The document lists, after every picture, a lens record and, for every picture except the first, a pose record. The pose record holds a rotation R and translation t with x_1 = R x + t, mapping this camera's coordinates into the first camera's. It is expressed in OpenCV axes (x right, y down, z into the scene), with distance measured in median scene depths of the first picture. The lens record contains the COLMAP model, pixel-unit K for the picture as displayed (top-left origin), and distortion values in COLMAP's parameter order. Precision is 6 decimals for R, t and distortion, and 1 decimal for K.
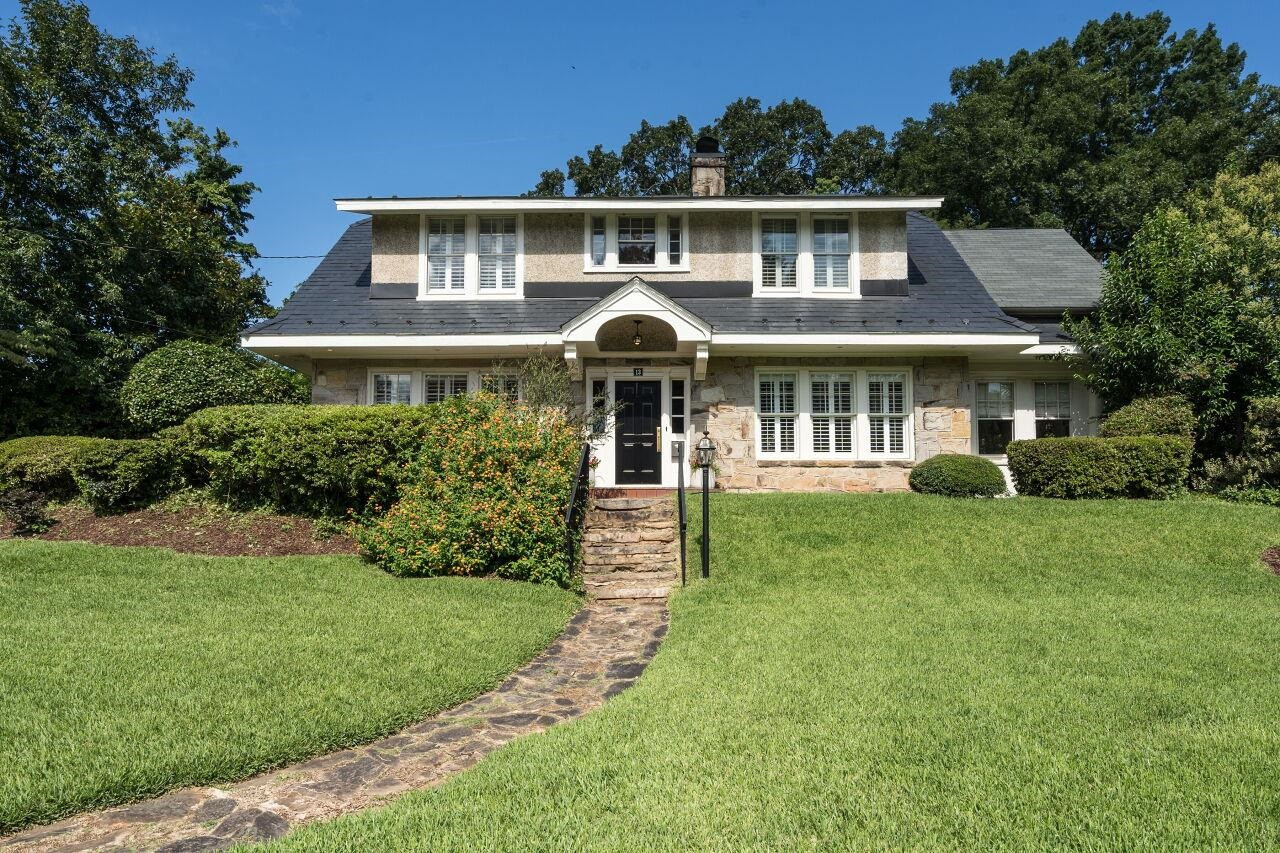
lens RADIAL K [[626.4, 0, 639.0], [0, 626.4, 431.0], [0, 0, 1]] dist [0.004092, 0.000926]
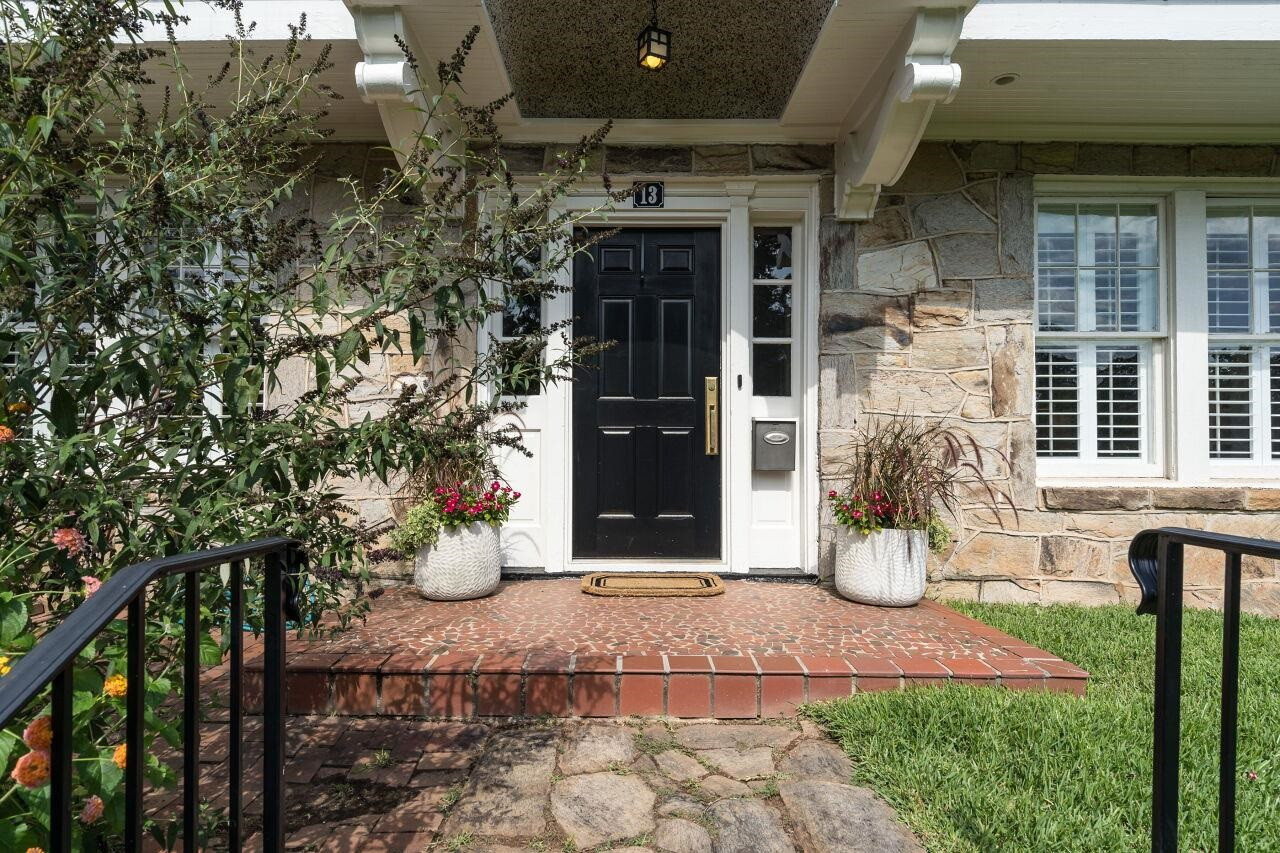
lens RADIAL K [[626.4, 0, 639.0], [0, 626.4, 431.0], [0, 0, 1]] dist [0.004092, 0.000926]
pose [[0.999735, 0.006431, 0.022113, -0.011937], [-0.007989, 0.997436, 0.071122, -0.000495], [-0.021599, -0.071280, 0.997222, 0.691206]]
